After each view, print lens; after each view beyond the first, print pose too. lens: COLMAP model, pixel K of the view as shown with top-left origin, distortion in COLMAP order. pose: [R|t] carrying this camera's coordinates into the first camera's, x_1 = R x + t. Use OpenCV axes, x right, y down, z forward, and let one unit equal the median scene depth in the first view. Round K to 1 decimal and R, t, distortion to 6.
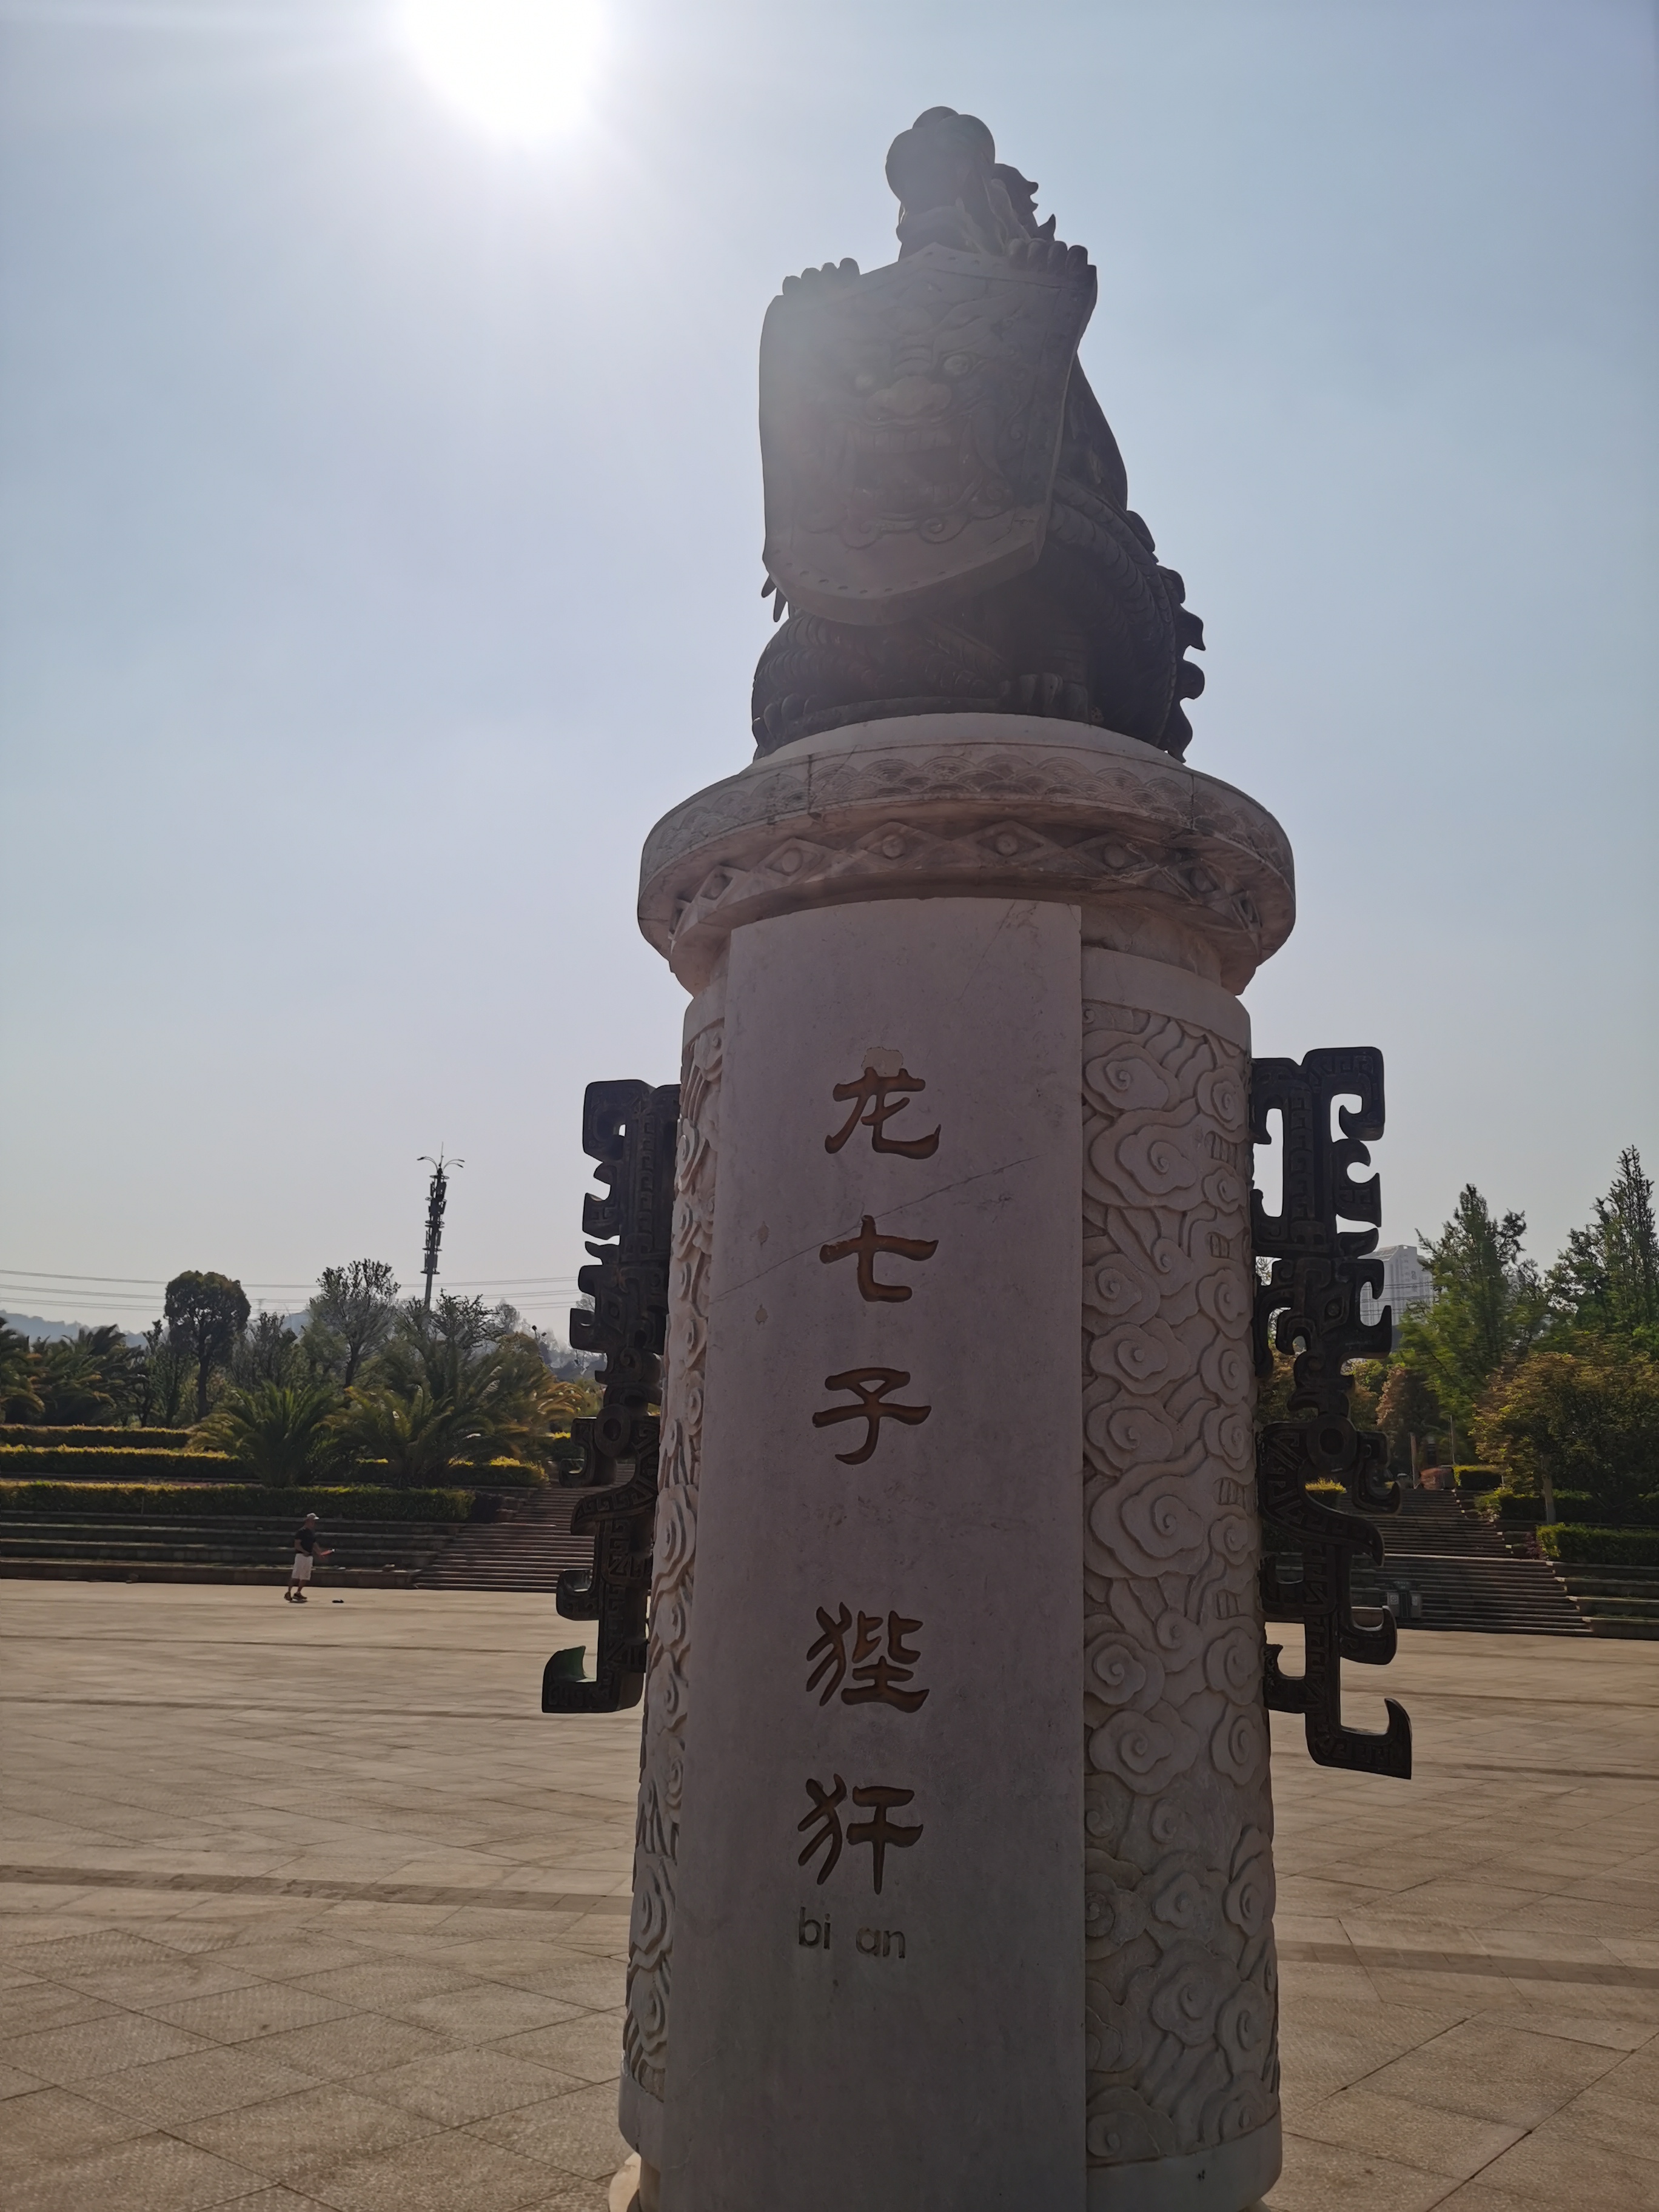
lens RADIAL K [[1783.8, 0, 826.7], [0, 1783.8, 1121.1], [0, 0, 1]] dist [0.016370, 0.026983]
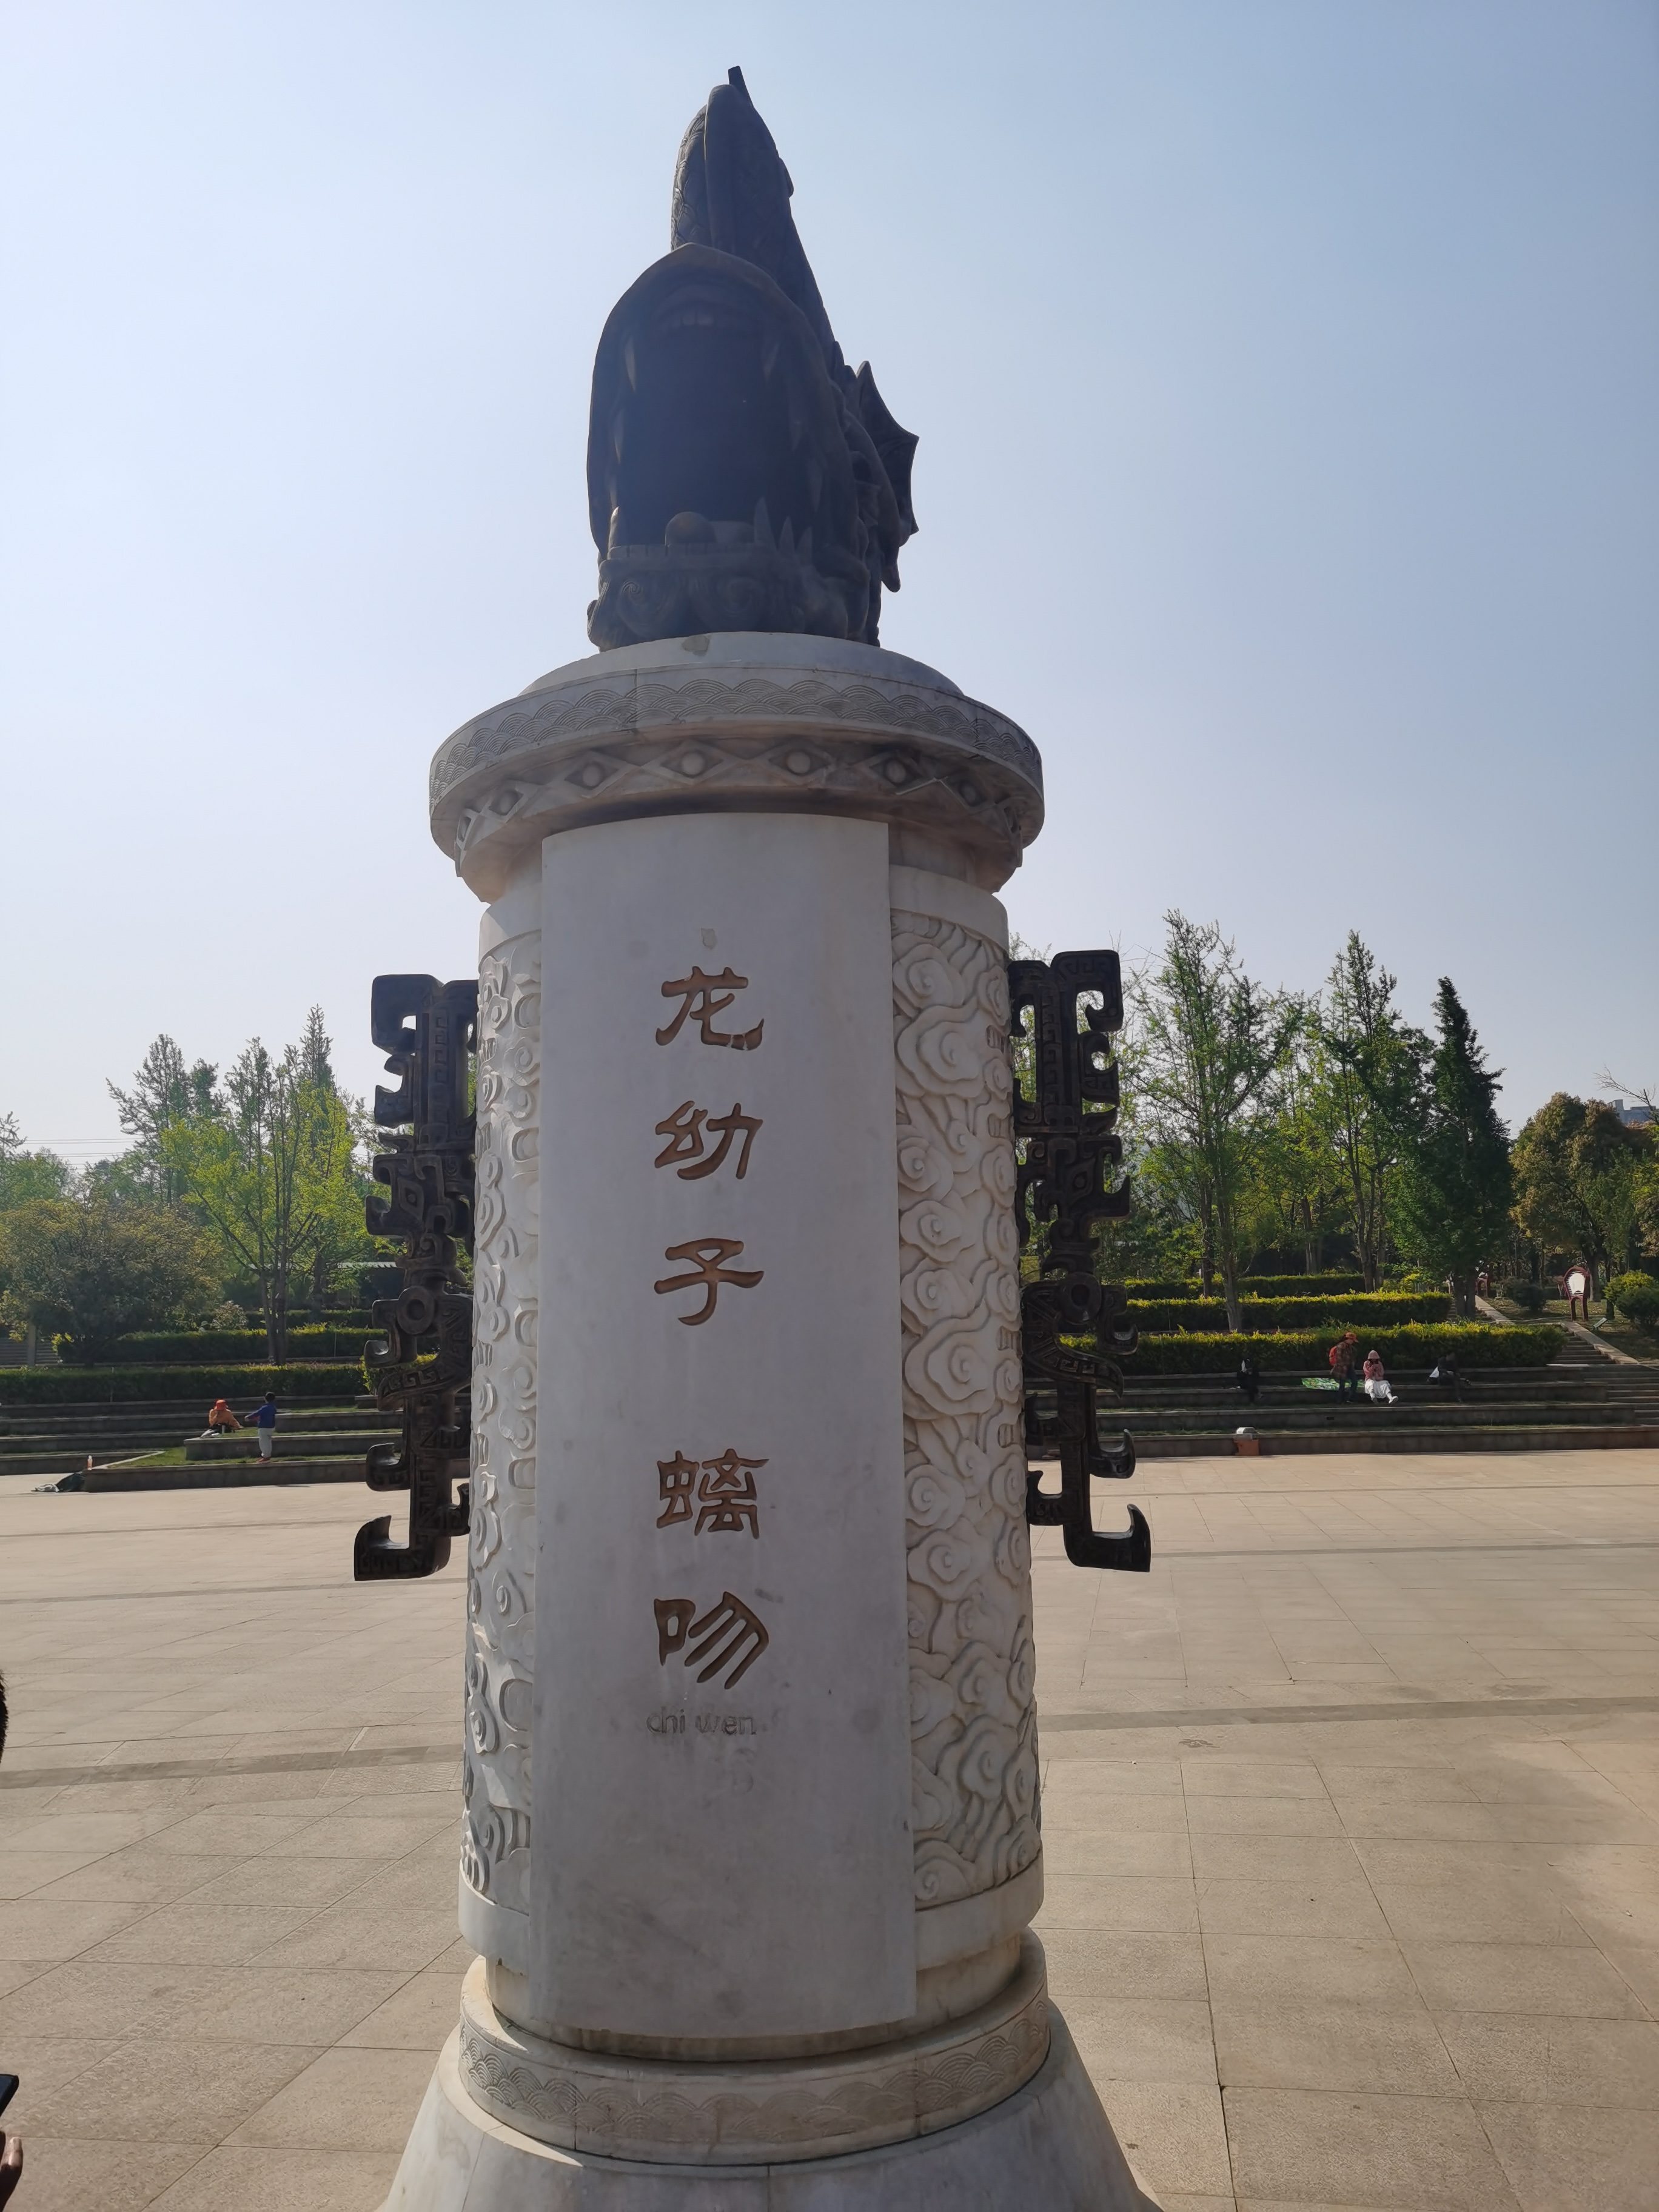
lens RADIAL K [[1783.8, 0, 838.0], [0, 1783.8, 1102.4], [0, 0, 1]] dist [0.016370, 0.026983]
pose [[0.972792, -0.009670, 0.231478, -0.138264], [-0.001605, 0.998823, 0.048469, 0.000000], [-0.231674, -0.047521, 0.971632, -0.081303]]
